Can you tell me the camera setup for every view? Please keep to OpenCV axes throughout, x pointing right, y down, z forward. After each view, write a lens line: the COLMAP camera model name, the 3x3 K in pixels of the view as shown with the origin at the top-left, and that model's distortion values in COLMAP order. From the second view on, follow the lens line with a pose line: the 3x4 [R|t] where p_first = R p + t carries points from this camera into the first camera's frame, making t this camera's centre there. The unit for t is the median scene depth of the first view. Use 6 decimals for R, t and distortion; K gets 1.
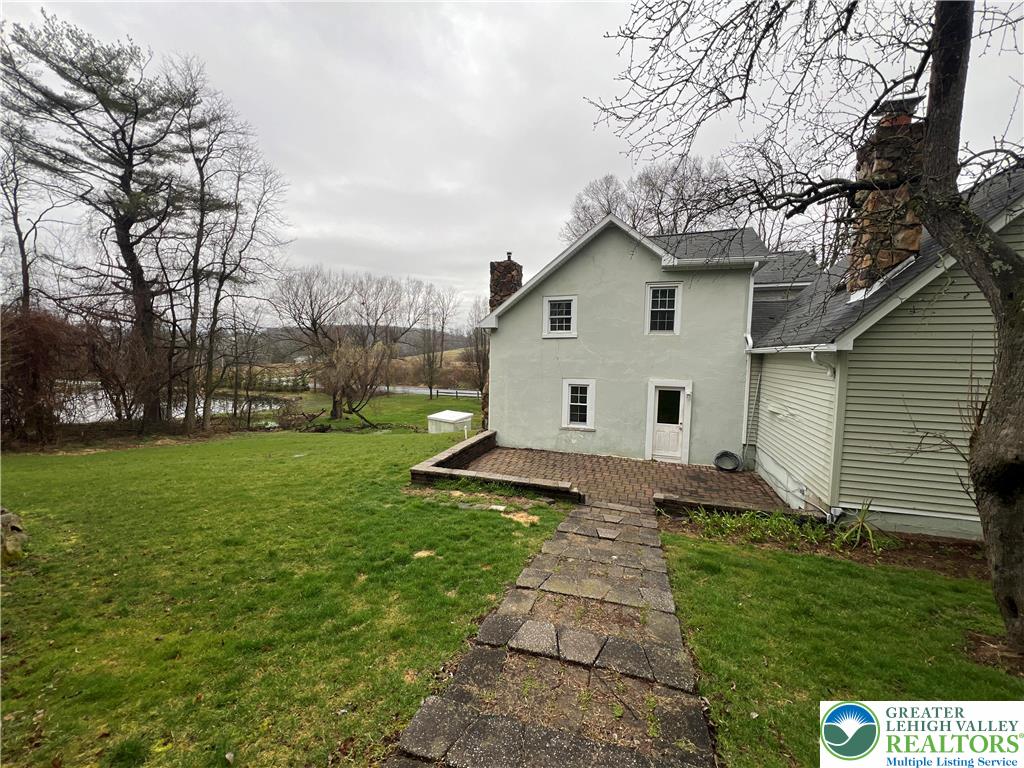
lens RADIAL K [[412.2, 0, 510.1], [0, 412.2, 385.7], [0, 0, 1]] dist [-0.002671, 0.000444]
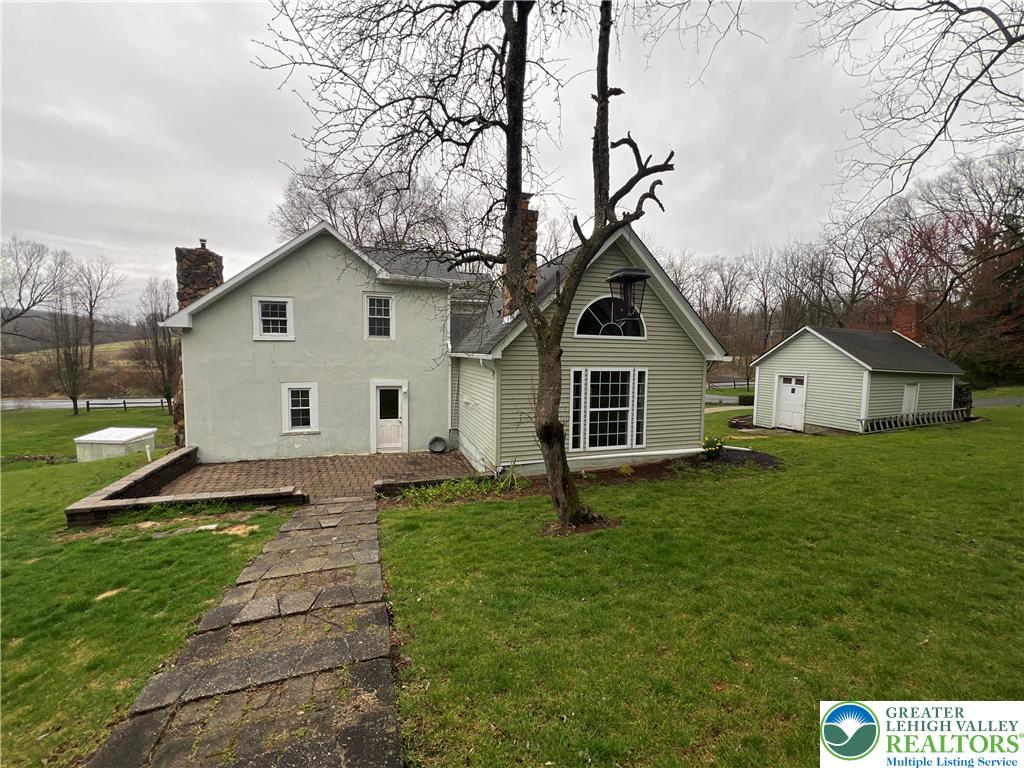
lens RADIAL K [[412.2, 0, 513.4], [0, 412.2, 385.4], [0, 0, 1]] dist [-0.002671, 0.000444]
pose [[0.805407, -0.050244, 0.590588, -0.004412], [0.043730, 0.998722, 0.025329, -0.014358], [-0.591106, 0.005426, 0.806575, -0.121669]]
